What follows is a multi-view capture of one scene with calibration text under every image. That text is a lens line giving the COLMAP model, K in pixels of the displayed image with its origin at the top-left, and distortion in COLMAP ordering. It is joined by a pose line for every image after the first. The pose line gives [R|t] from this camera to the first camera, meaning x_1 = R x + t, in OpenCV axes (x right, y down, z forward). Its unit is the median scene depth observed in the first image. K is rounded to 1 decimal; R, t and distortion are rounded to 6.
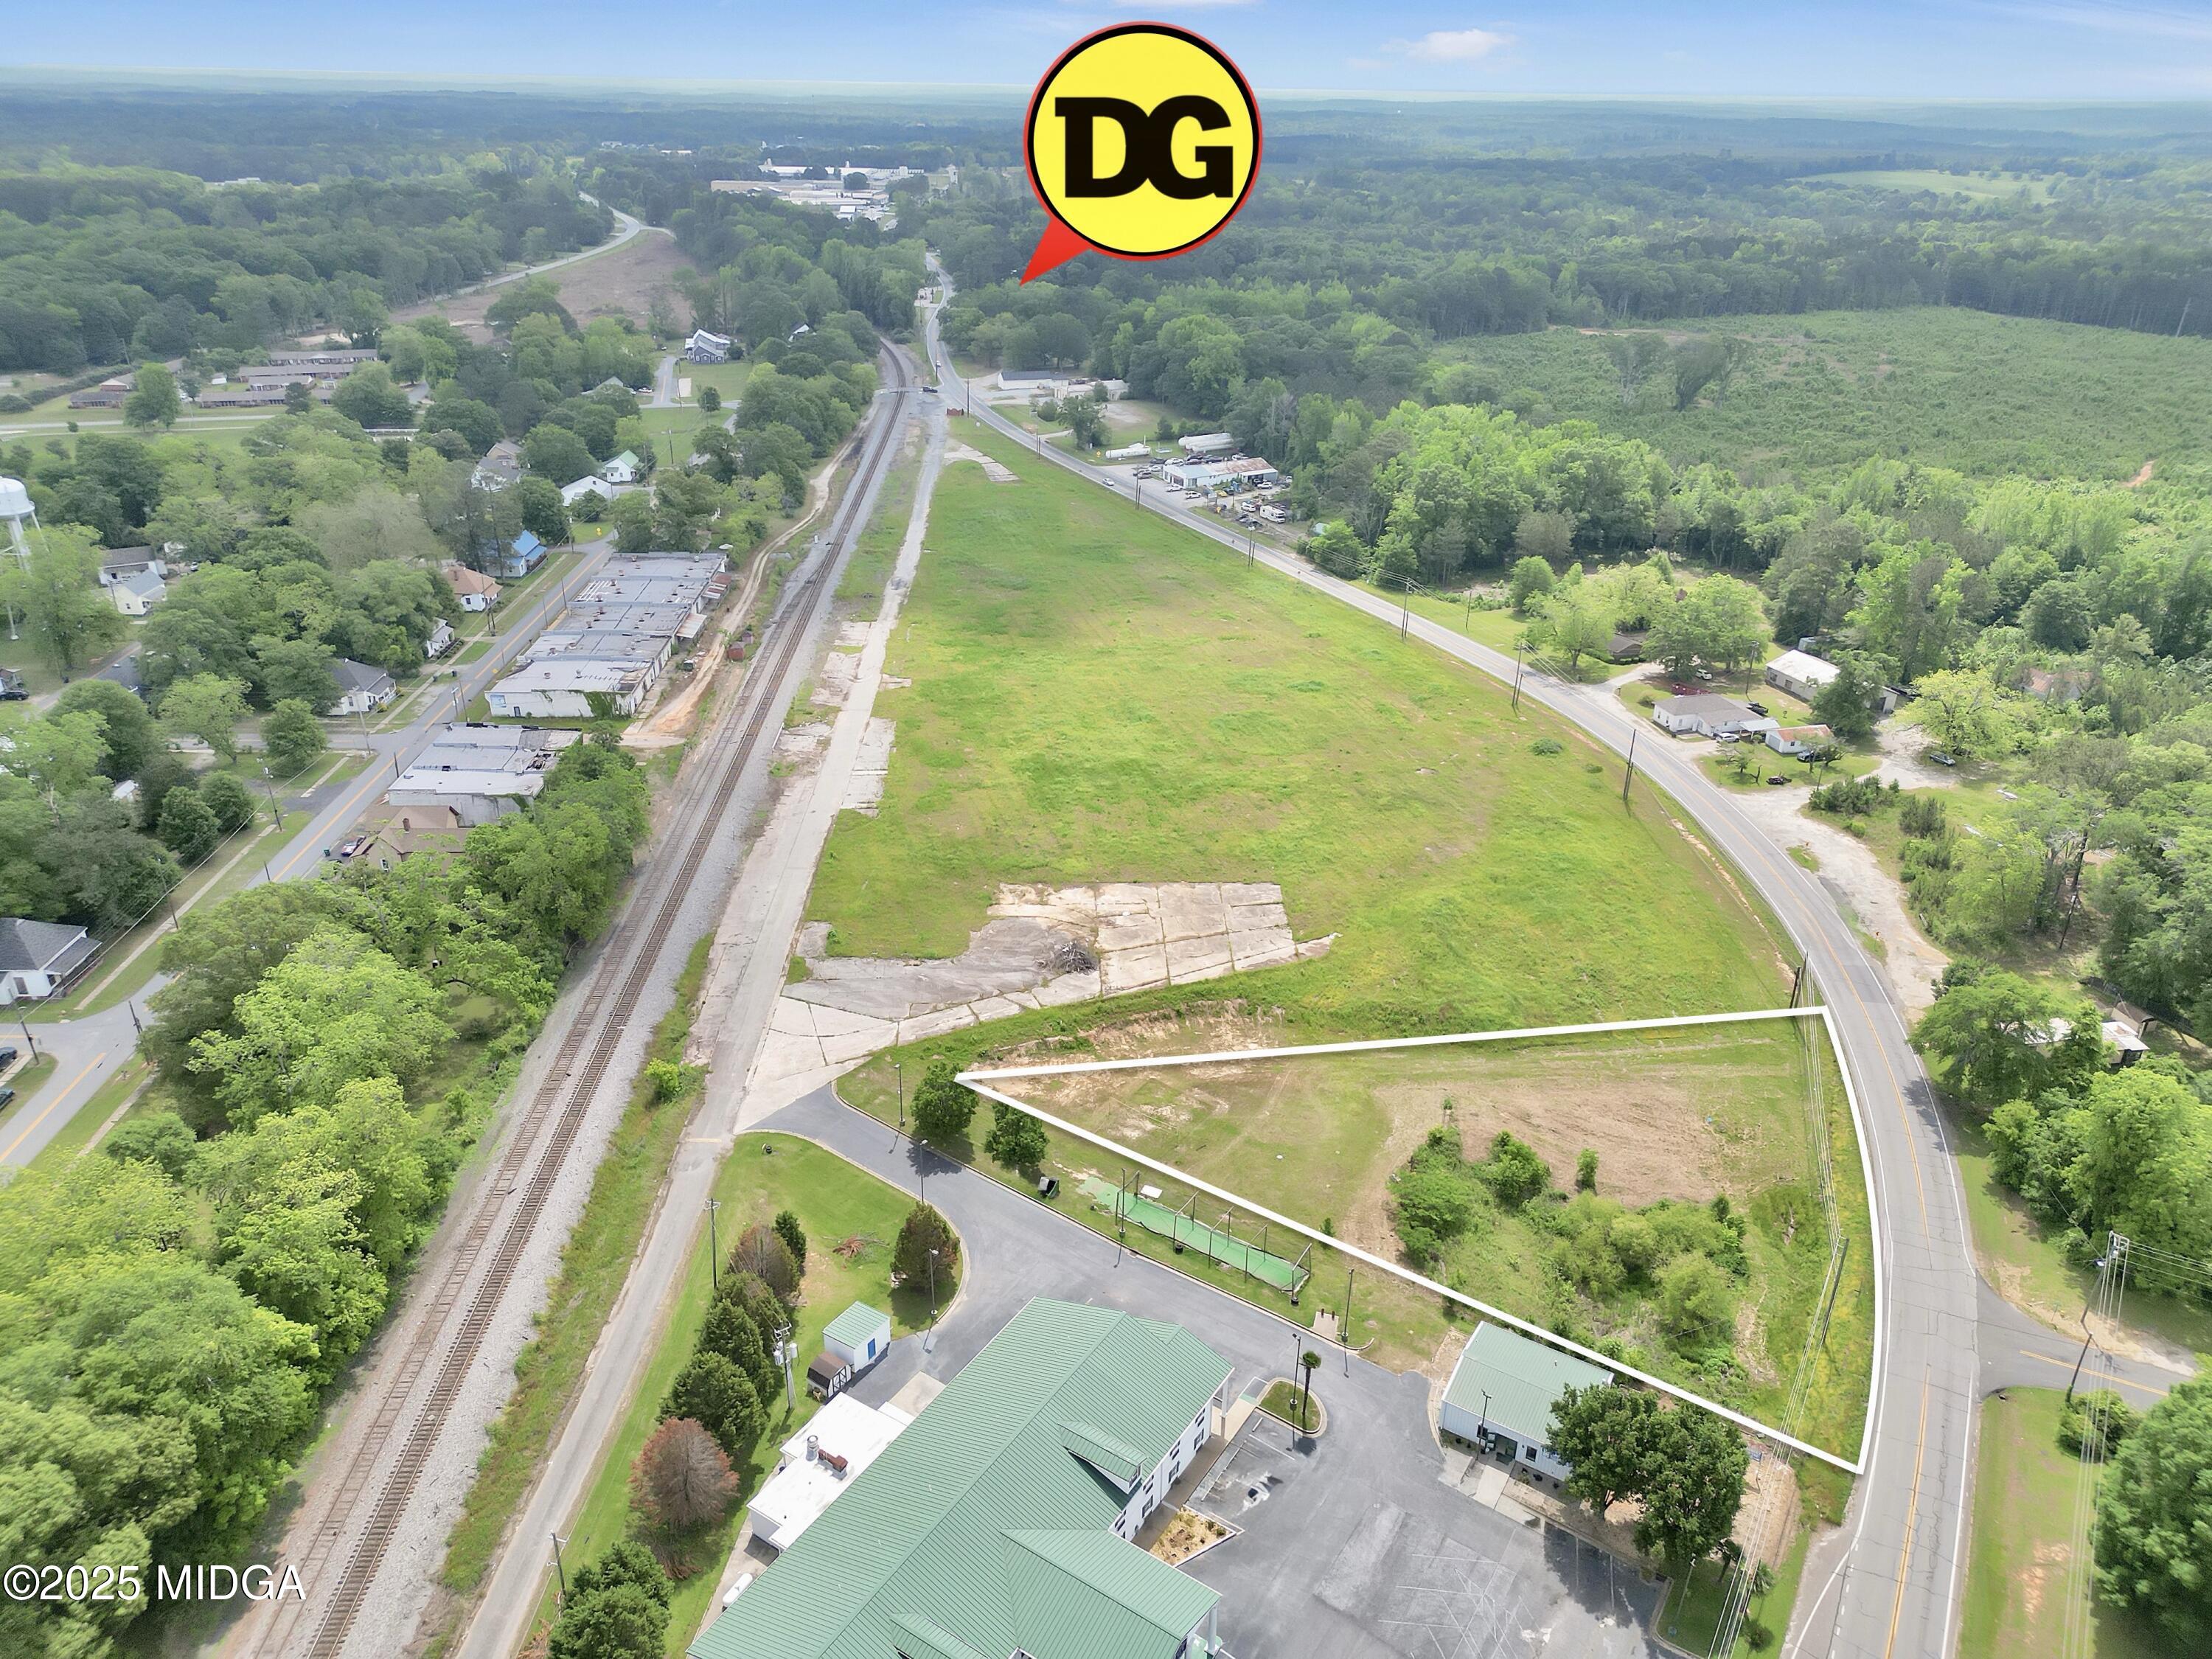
lens RADIAL K [[1525.3, 0, 1096.8], [0, 1525.3, 841.2], [0, 0, 1]] dist [0.138174, -0.225734]
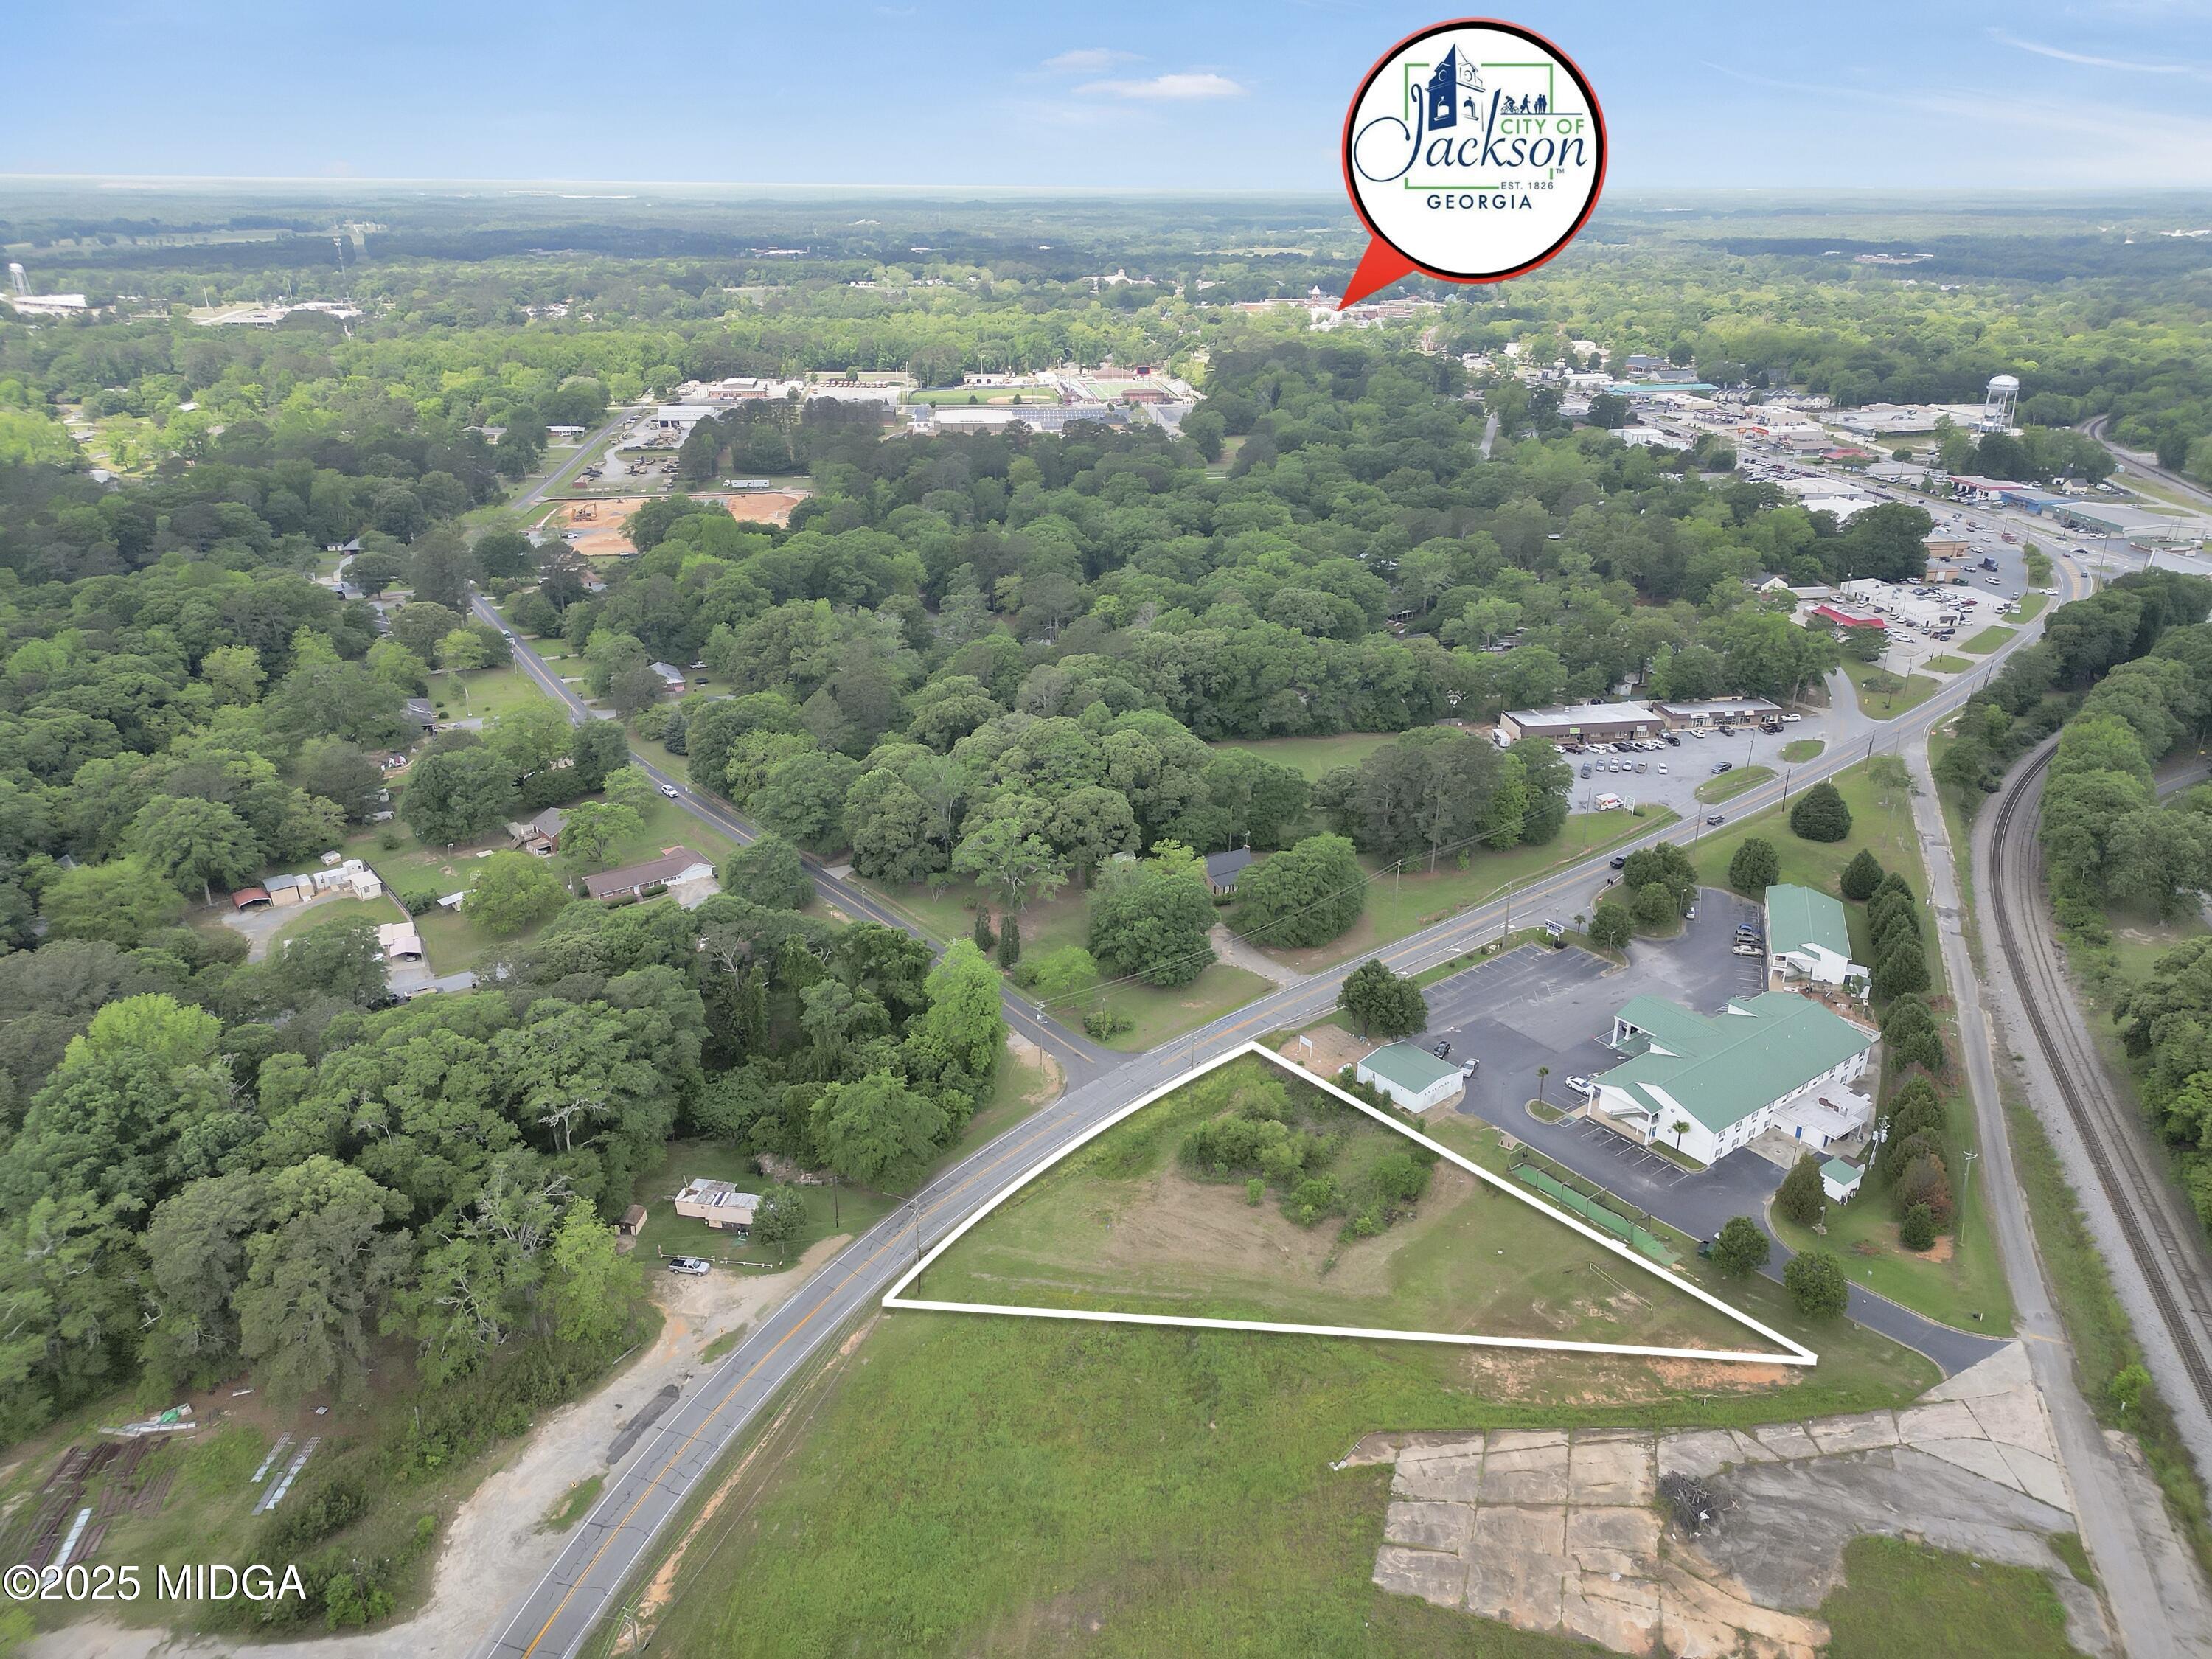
lens RADIAL K [[1538.7, 0, 1098.7], [0, 1538.7, 828.2], [0, 0, 1]] dist [0.083004, -0.085438]
pose [[-0.941957, -0.139750, 0.305264, 0.072454], [0.136495, 0.671301, 0.728508, -0.757211], [-0.306734, 0.727891, -0.613262, 1.285748]]
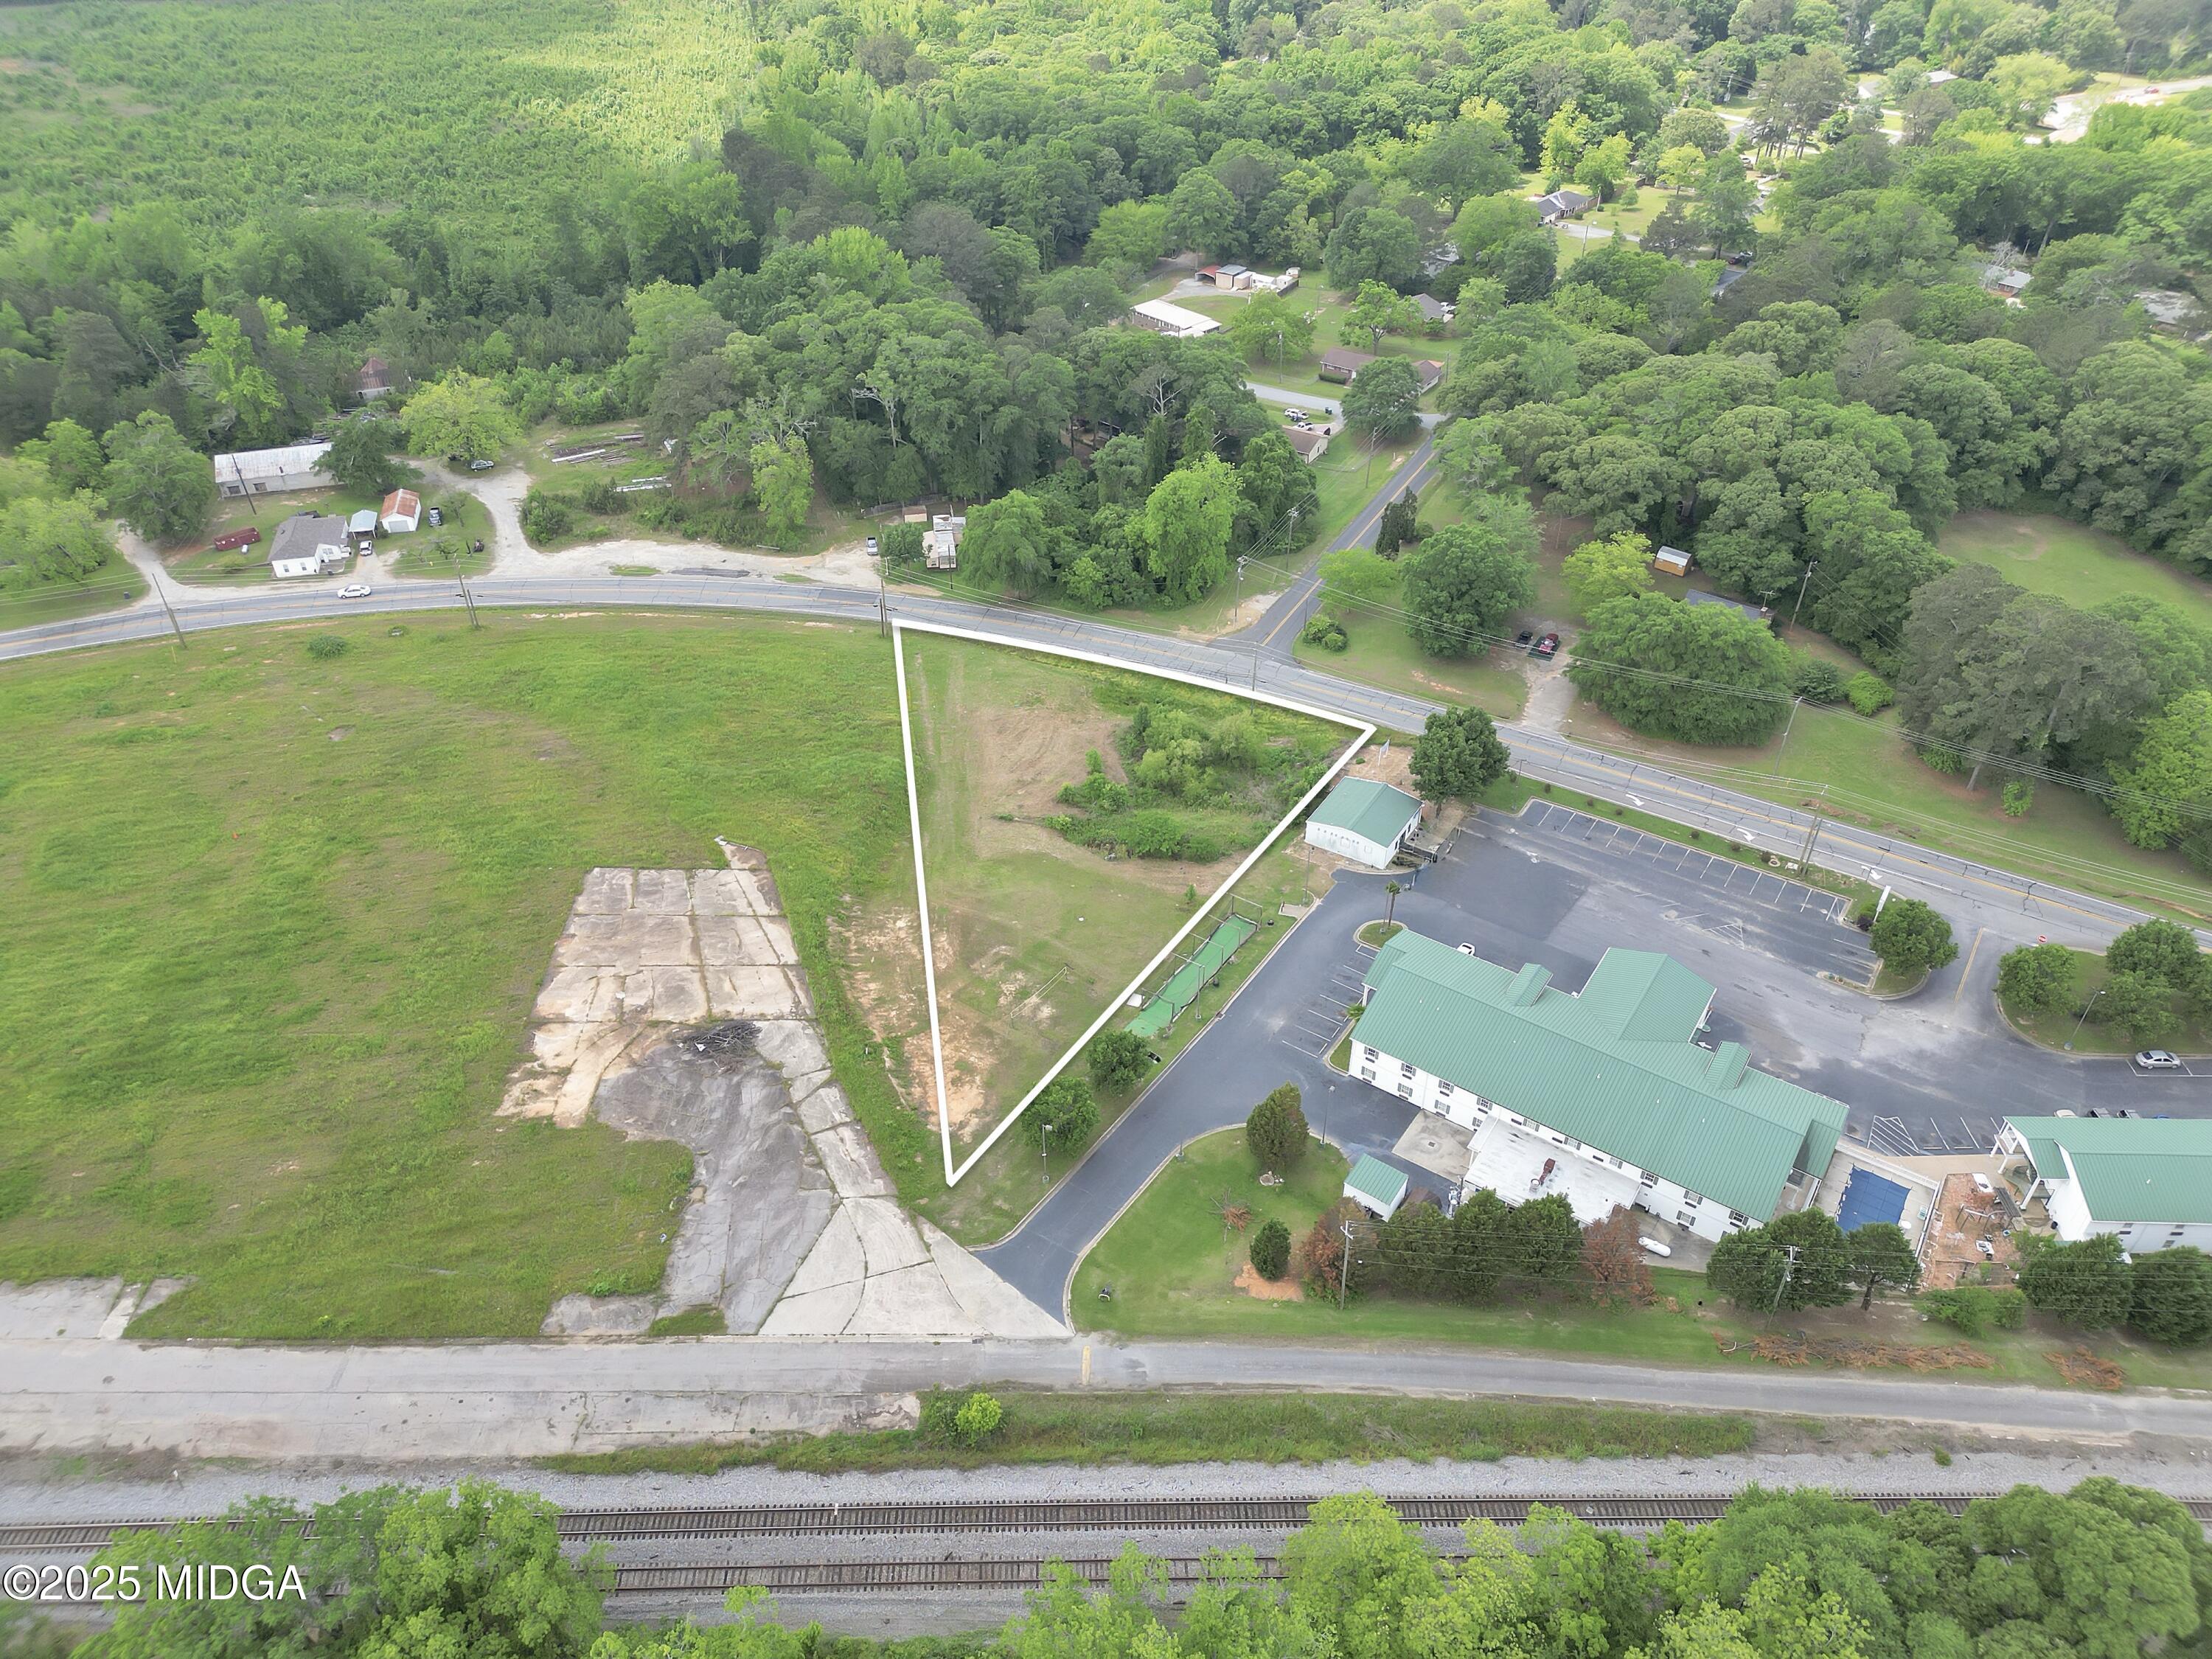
lens RADIAL K [[1538.7, 0, 1098.7], [0, 1538.7, 828.2], [0, 0, 1]] dist [0.083004, -0.085438]
pose [[0.011437, -0.612538, 0.790358, -0.569613], [0.439880, 0.712904, 0.546145, -0.349829], [-0.897984, 0.341417, 0.277596, 0.532771]]
